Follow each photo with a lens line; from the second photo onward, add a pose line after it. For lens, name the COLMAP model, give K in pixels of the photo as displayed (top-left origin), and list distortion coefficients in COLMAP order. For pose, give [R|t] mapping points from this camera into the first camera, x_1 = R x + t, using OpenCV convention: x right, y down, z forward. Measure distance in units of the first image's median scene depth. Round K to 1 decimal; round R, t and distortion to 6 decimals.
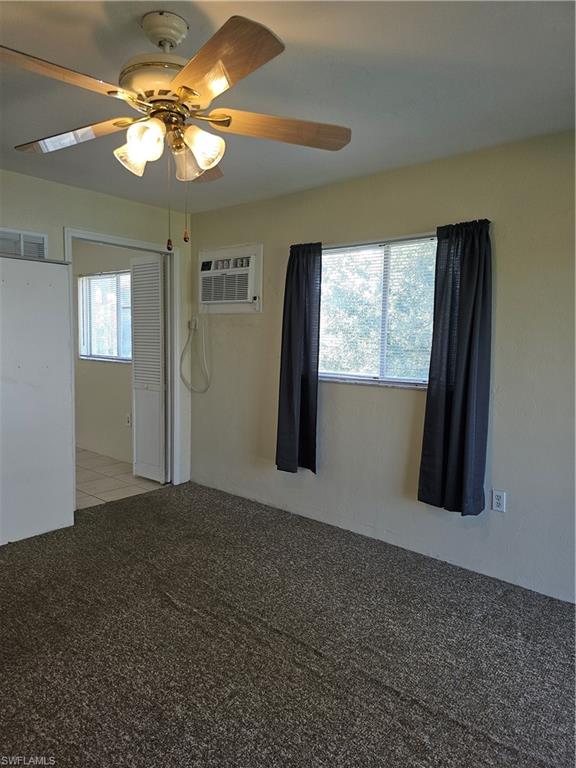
lens RADIAL K [[514.2, 0, 284.5], [0, 514.2, 382.7], [0, 0, 1]] dist [0.052280, -0.047865]
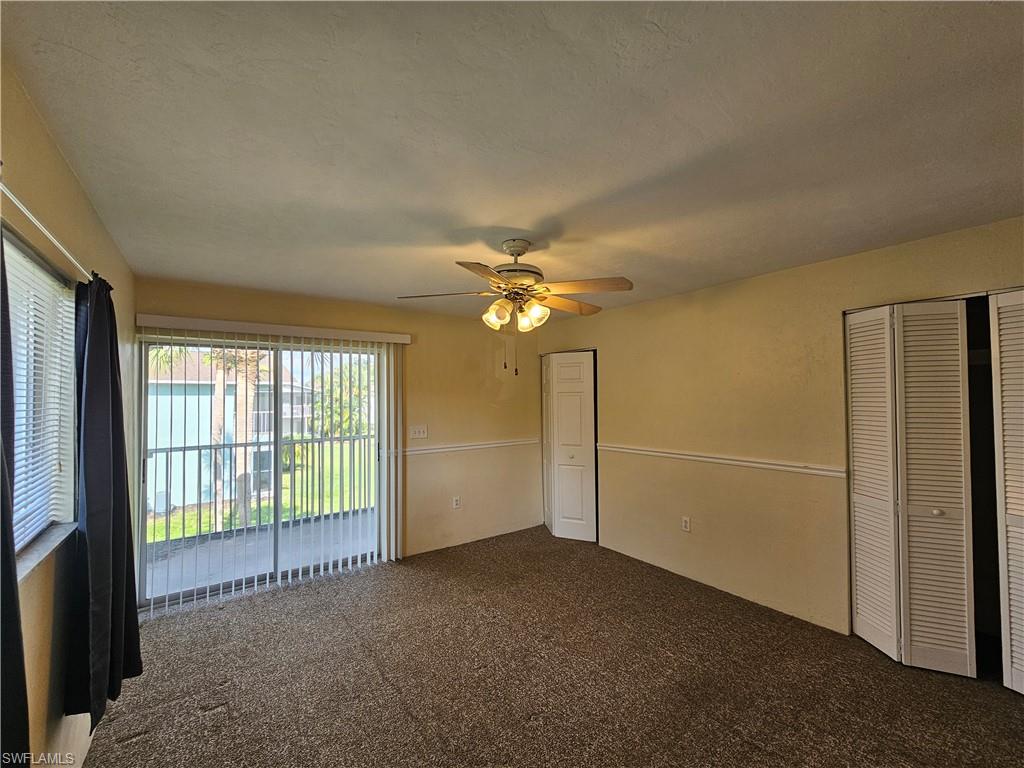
lens RADIAL K [[420.2, 0, 510.9], [0, 420.2, 387.6], [0, 0, 1]] dist [0.000567, -0.000069]
pose [[-0.972300, -0.002403, 0.233725, -0.301927], [0.013533, 0.997691, 0.066554, -0.181356], [-0.233345, 0.067873, -0.970022, 1.340427]]
